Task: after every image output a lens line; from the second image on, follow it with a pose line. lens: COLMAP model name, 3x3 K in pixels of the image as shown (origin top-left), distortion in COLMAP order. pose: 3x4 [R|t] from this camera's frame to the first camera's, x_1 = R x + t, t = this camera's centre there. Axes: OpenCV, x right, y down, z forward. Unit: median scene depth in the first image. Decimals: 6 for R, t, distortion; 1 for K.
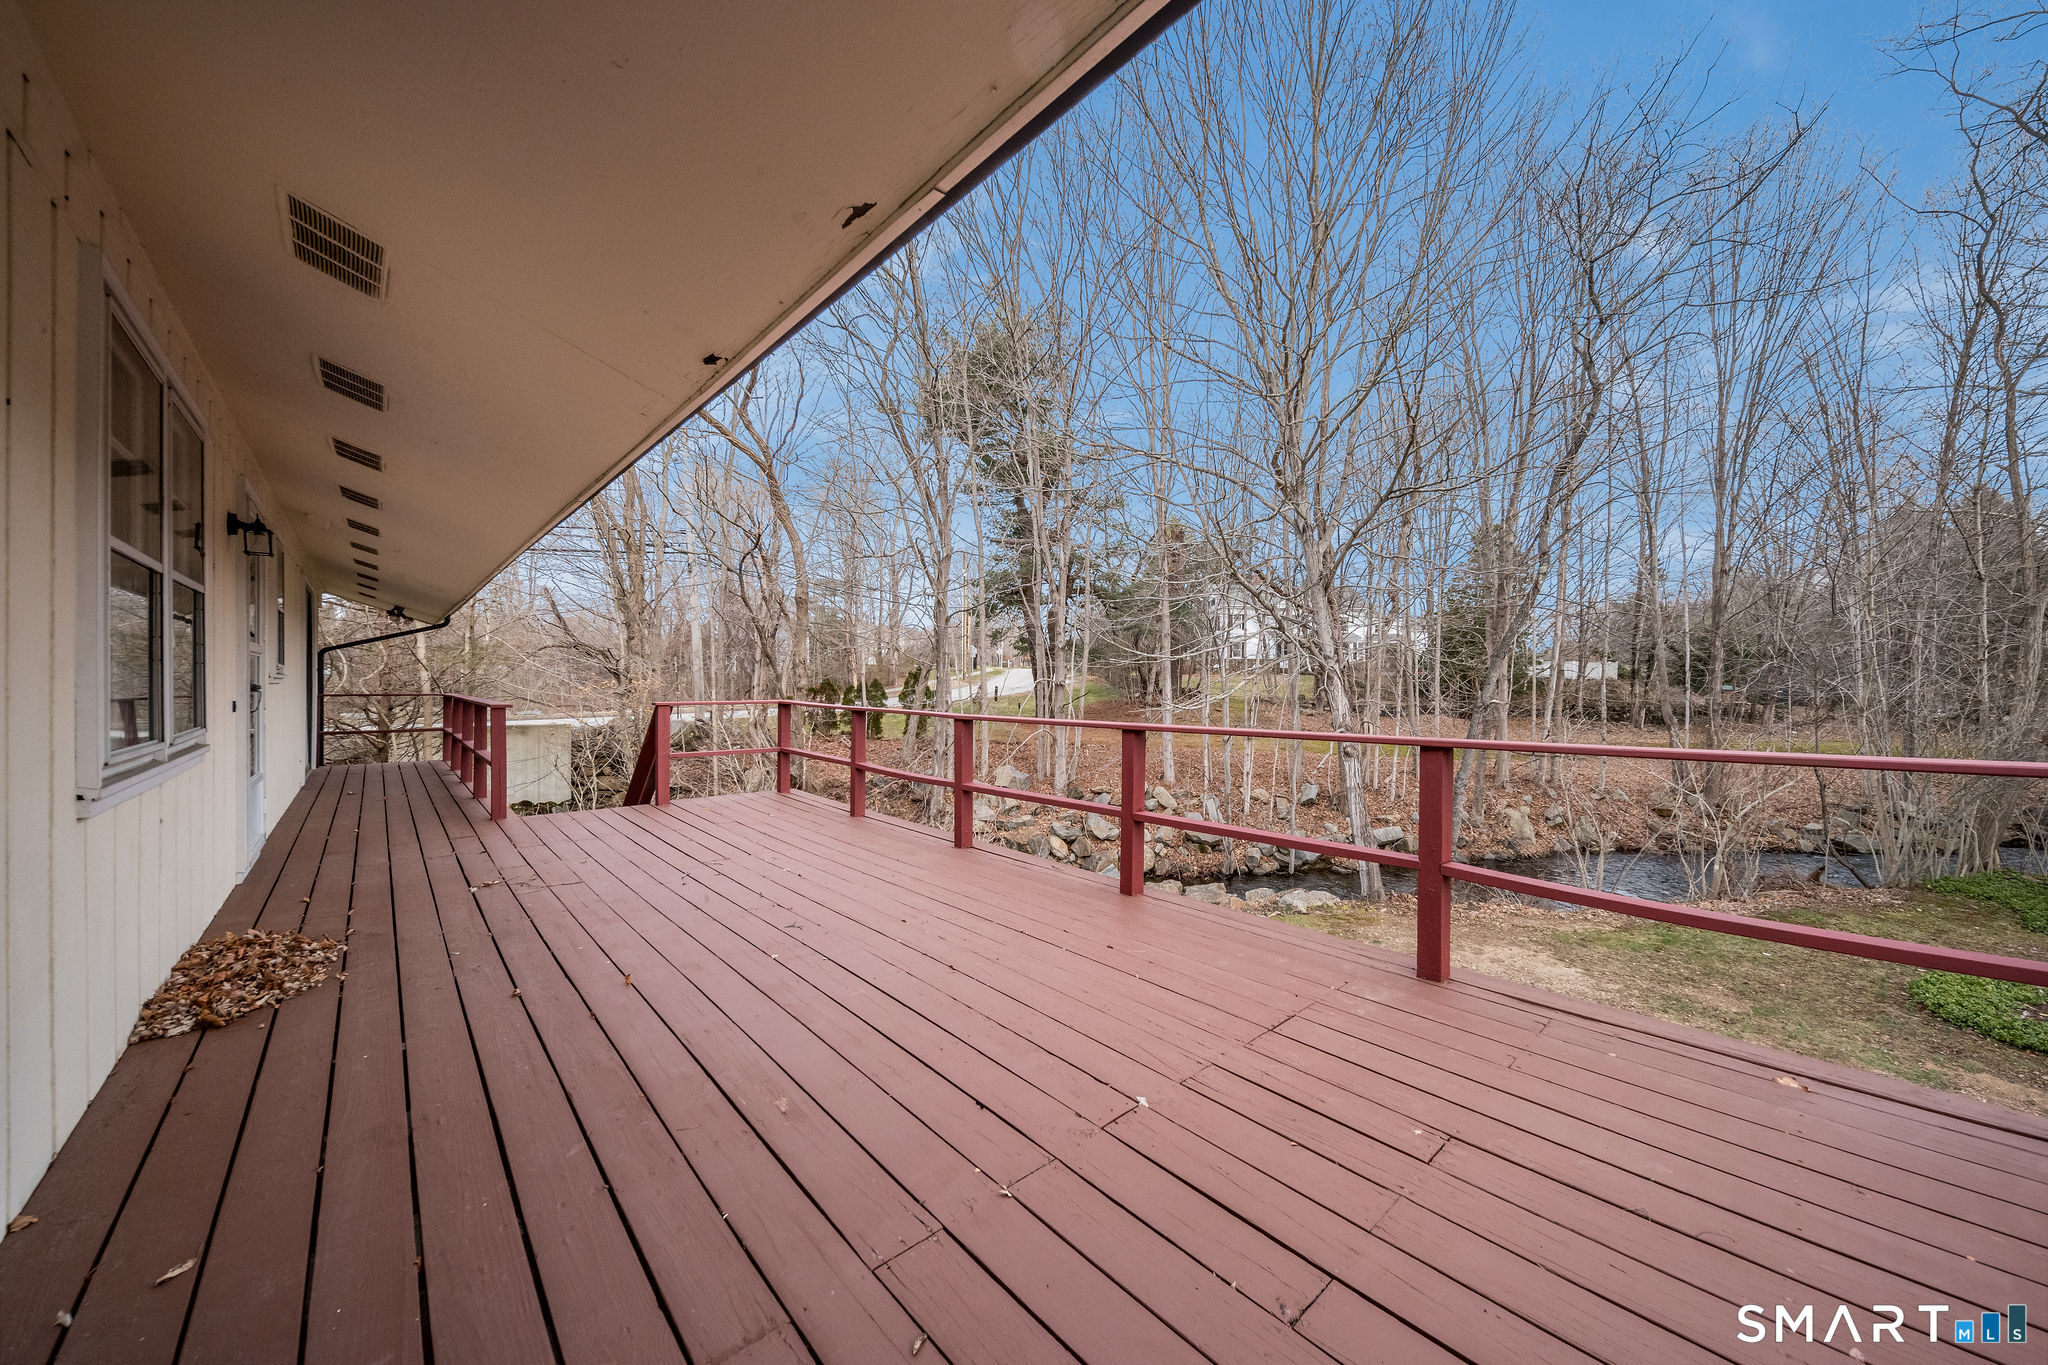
lens RADIAL K [[775.9, 0, 1024.0], [0, 775.9, 682.5], [0, 0, 1]] dist [0.000386, -0.000003]
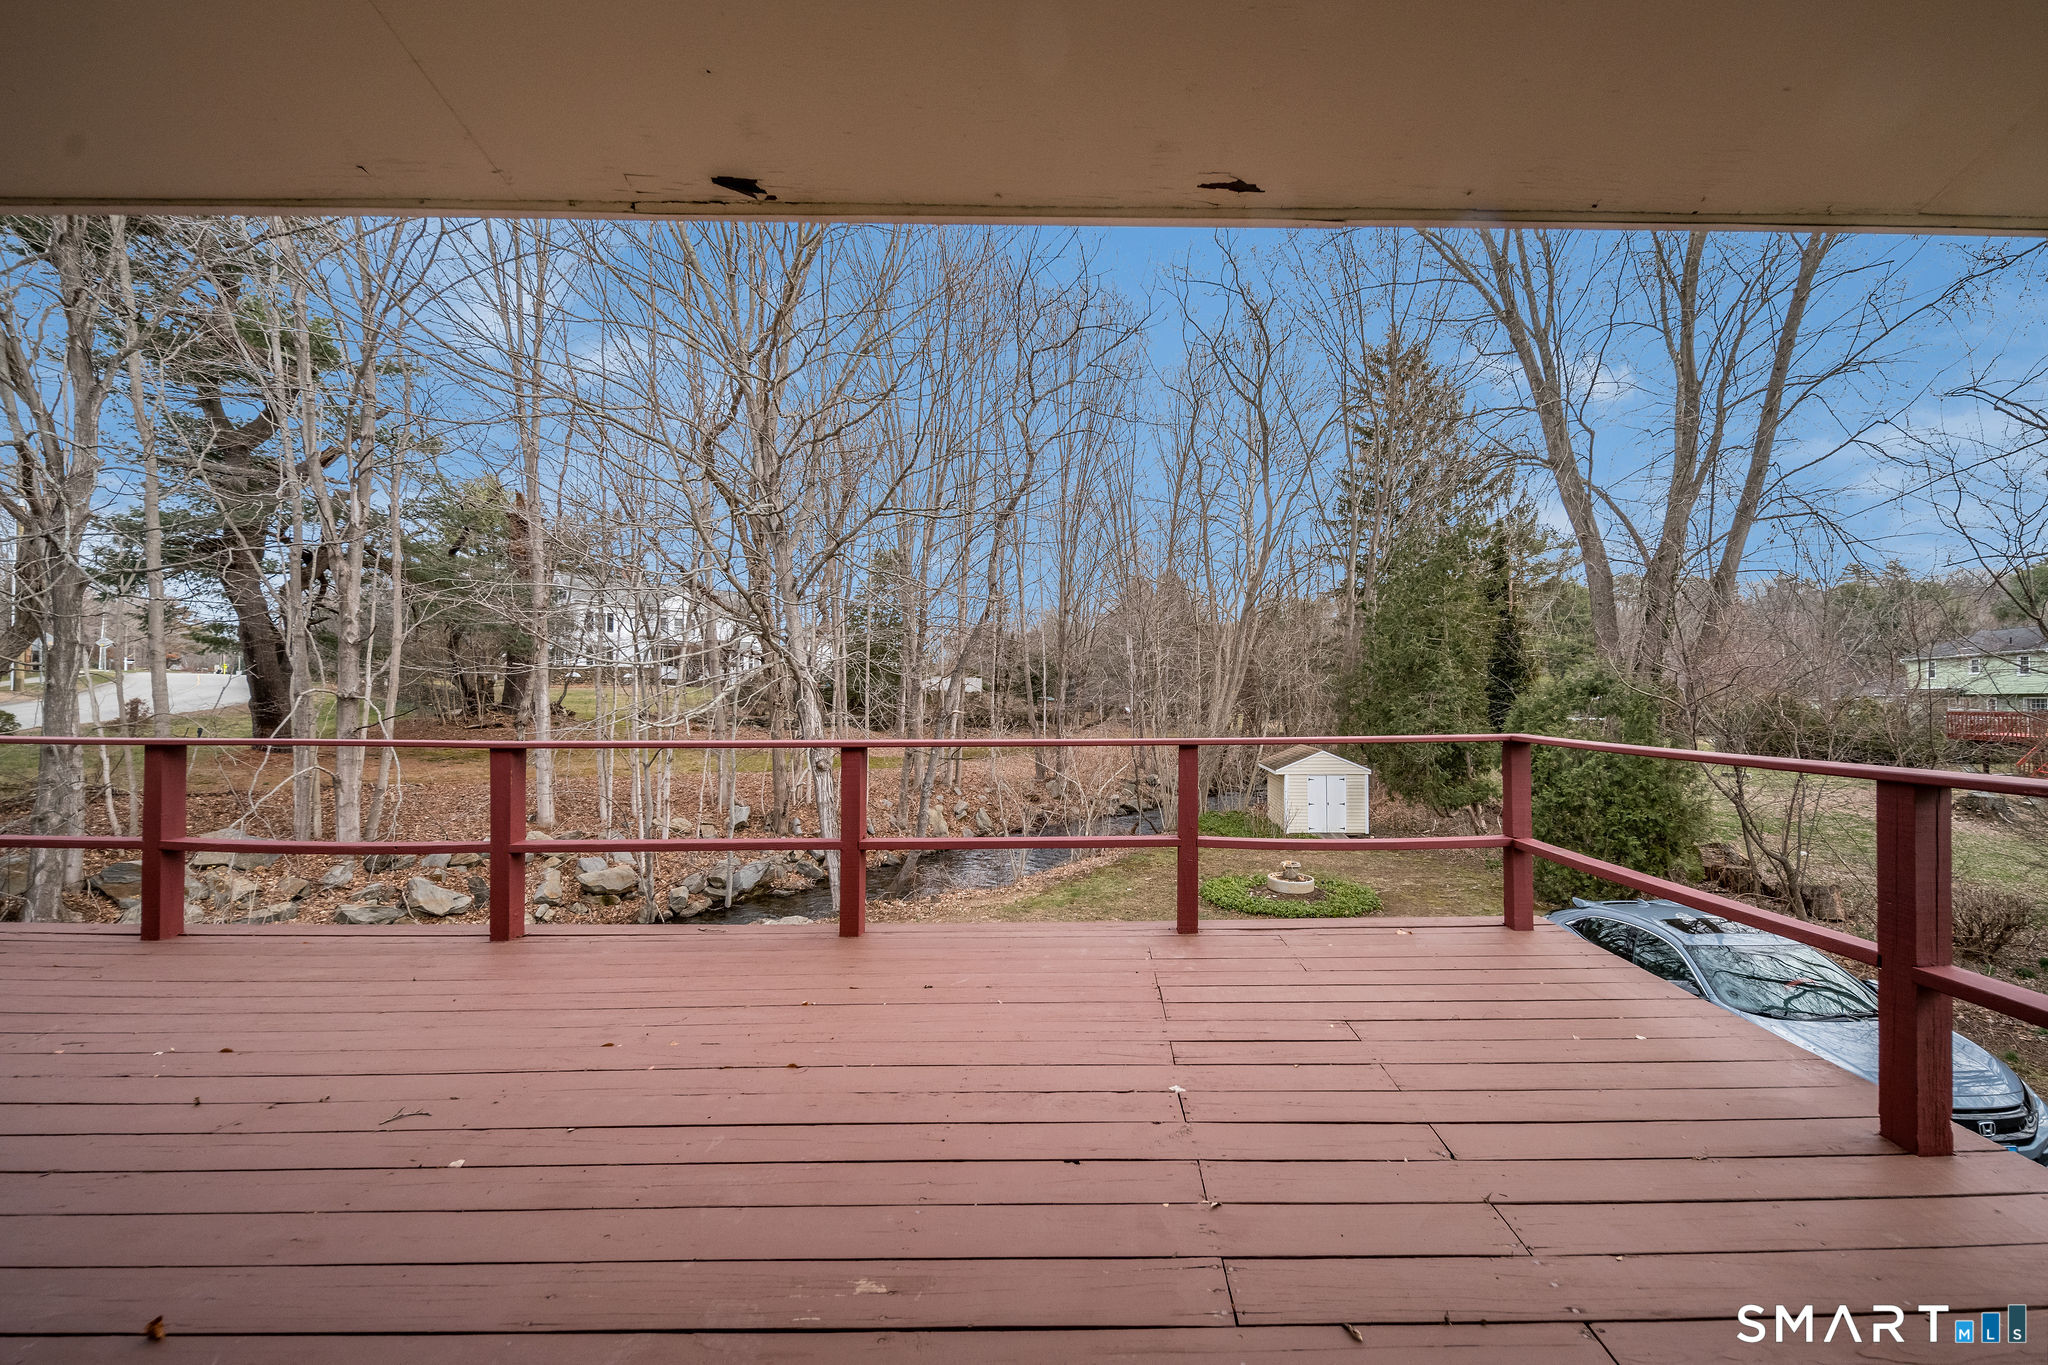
lens RADIAL K [[862.4, 0, 1024.0], [0, 862.4, 682.5], [0, 0, 1]] dist [-0.001646, -0.000257]
pose [[0.630405, 0.011384, 0.776183, -0.252143], [0.000893, 0.999881, -0.015390, 0.001532], [-0.776266, 0.010395, 0.630320, 0.117987]]
